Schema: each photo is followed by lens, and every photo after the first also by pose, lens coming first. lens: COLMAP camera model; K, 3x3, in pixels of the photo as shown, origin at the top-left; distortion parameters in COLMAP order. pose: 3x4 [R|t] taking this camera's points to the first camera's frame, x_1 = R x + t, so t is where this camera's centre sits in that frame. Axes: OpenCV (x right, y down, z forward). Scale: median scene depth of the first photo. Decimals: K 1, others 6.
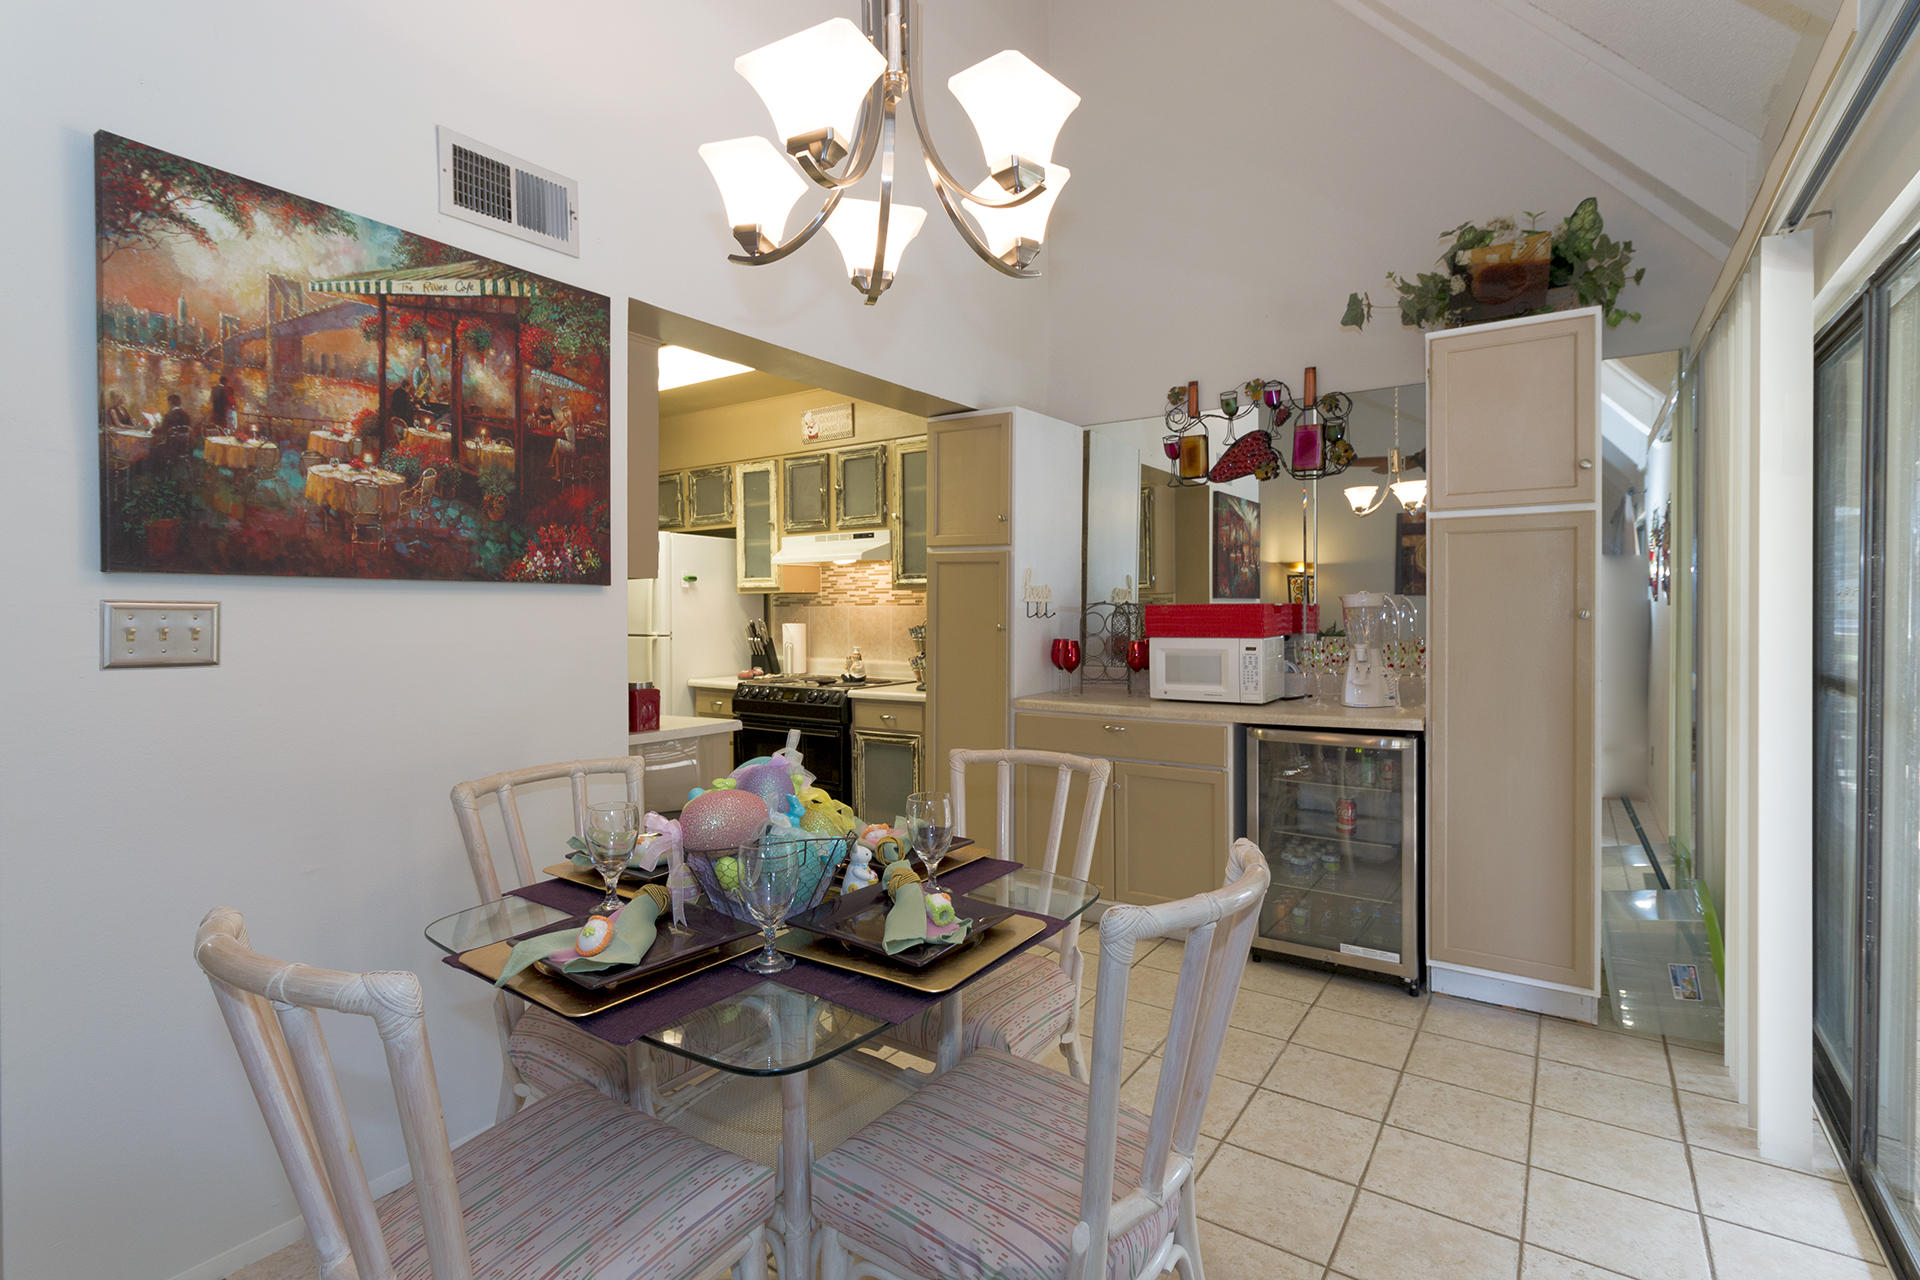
lens RADIAL K [[889.8, 0, 968.4], [0, 889.8, 618.7], [0, 0, 1]] dist [0.002714, 0.000656]
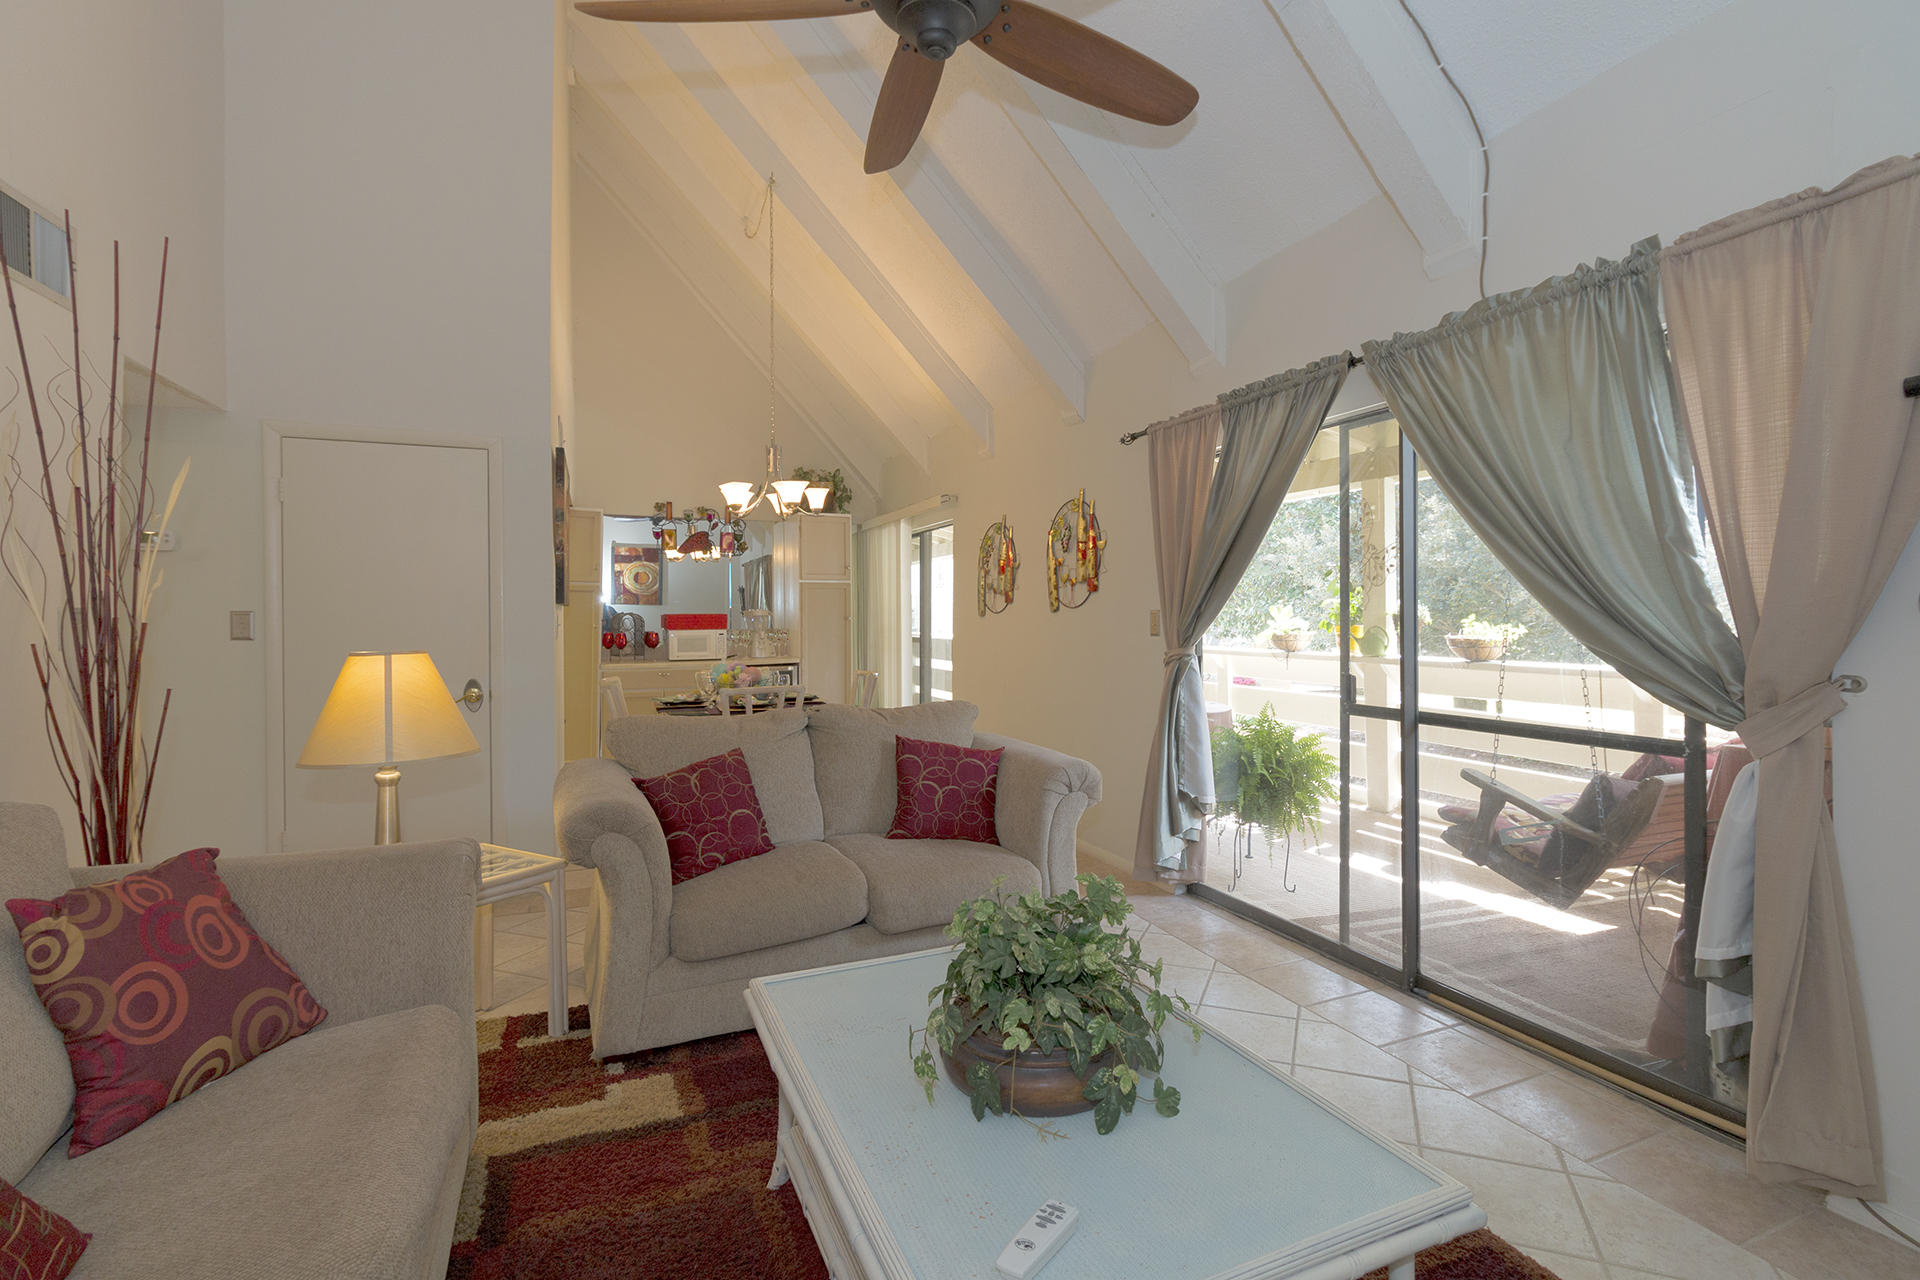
lens RADIAL K [[908.9, 0, 970.9], [0, 908.9, 618.2], [0, 0, 1]] dist [-0.001317, 0.000030]
pose [[0.542489, 0.000182, 0.840063, -1.409668], [0.007413, 0.999960, -0.005003, 0.009805], [-0.840030, 0.008941, 0.542466, -0.864616]]
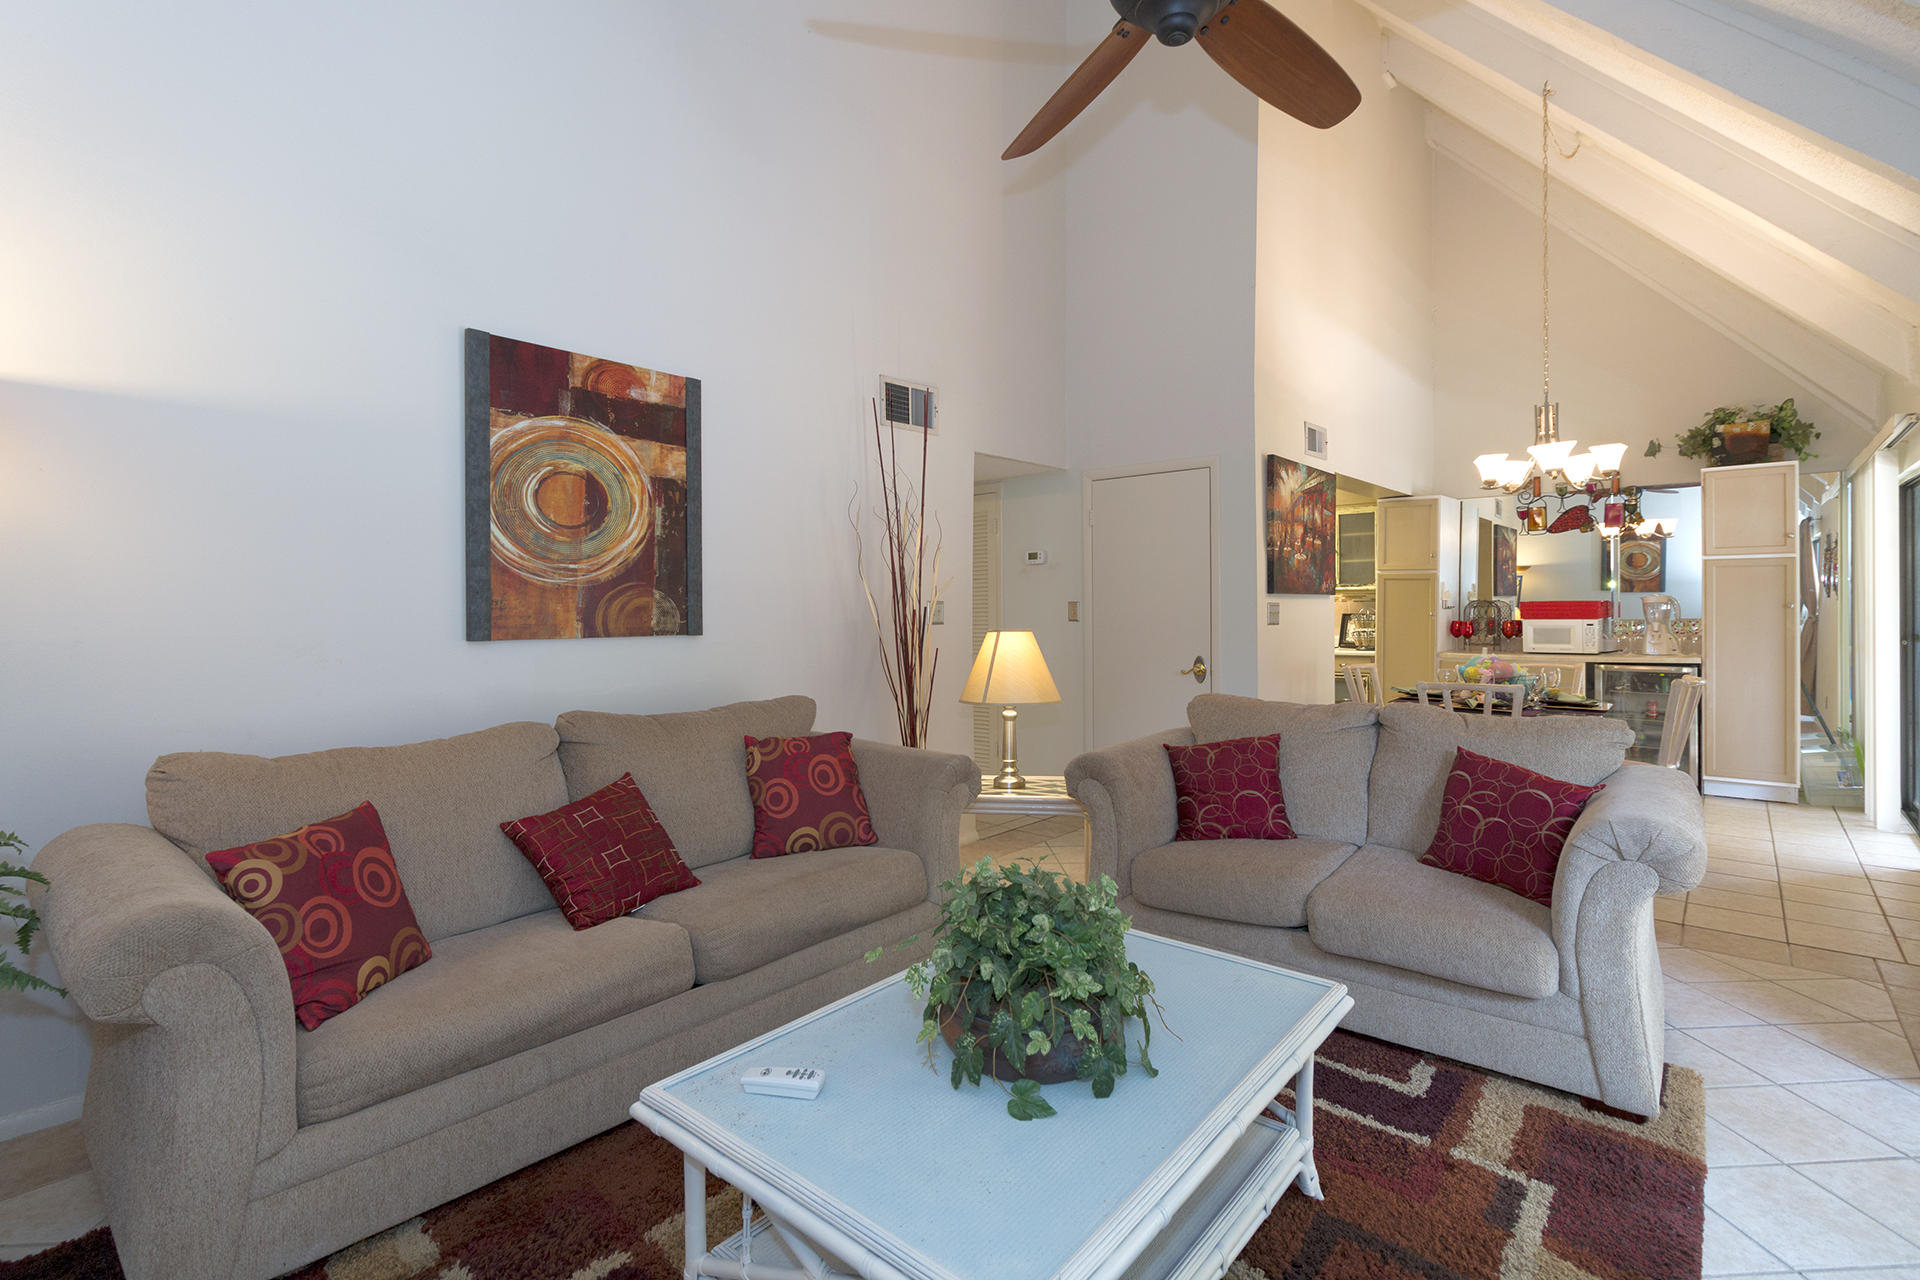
lens RADIAL K [[868.1, 0, 944.5], [0, 868.1, 609.6], [0, 0, 1]] dist [-0.001547, -0.000524]
pose [[0.989740, -0.001675, -0.142867, -0.881989], [0.000944, 0.999986, -0.005180, 0.010486], [0.142874, 0.004992, 0.989728, -1.163464]]
